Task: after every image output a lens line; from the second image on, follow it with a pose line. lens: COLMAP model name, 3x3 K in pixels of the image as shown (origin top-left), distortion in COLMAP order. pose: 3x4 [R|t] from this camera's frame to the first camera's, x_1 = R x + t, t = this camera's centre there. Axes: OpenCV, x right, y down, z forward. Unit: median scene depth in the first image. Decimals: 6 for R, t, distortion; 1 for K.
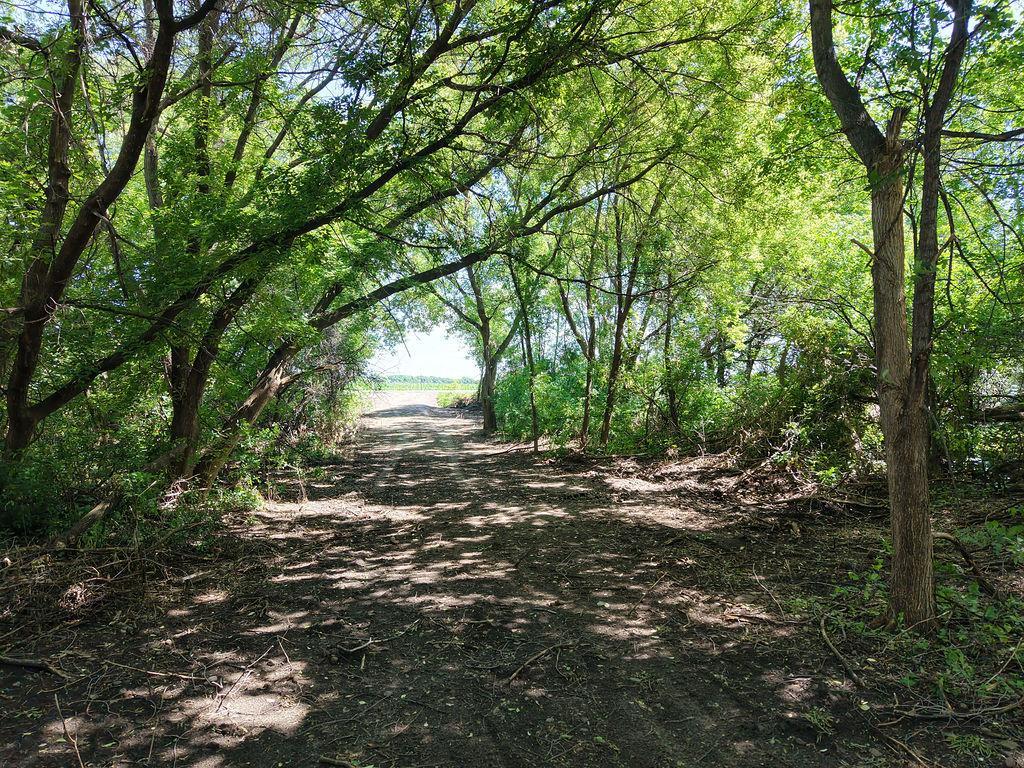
lens RADIAL K [[694.5, 0, 512.0], [0, 694.5, 384.0], [0, 0, 1]] dist [0.078150, -0.029201]
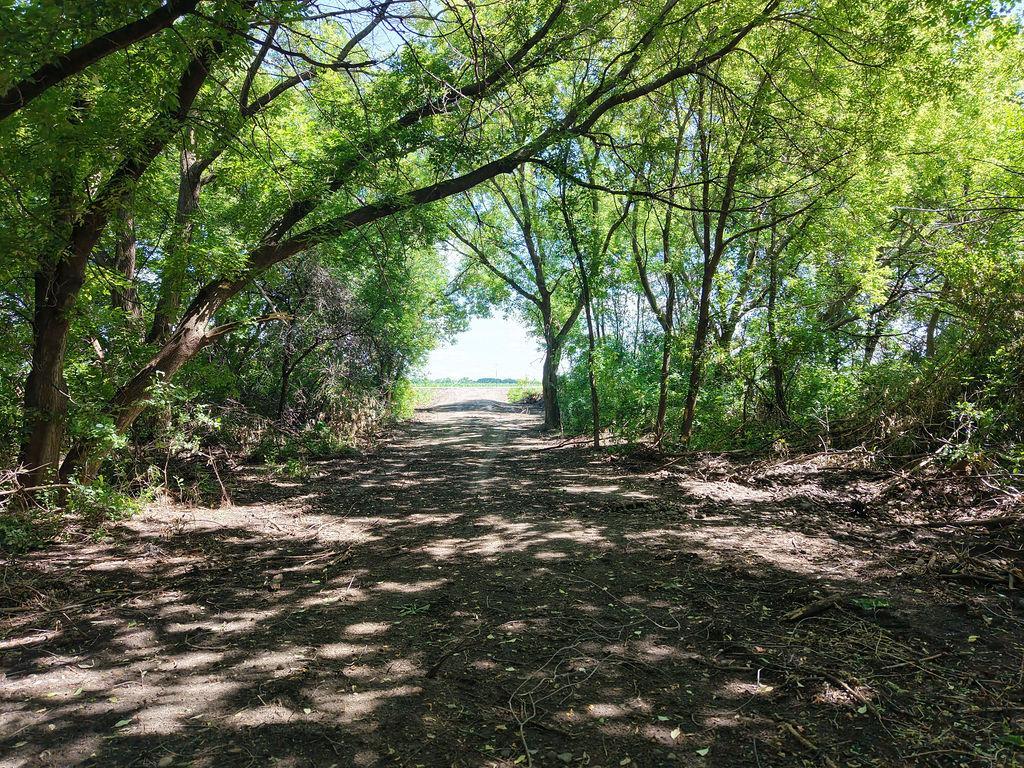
lens RADIAL K [[696.6, 0, 513.1], [0, 696.6, 384.3], [0, 0, 1]] dist [0.022134, 0.000902]
pose [[0.991934, -0.002406, -0.126736, 0.048402], [0.001732, 0.999984, -0.005430, 0.037352], [0.126747, 0.005166, 0.991922, 0.254008]]
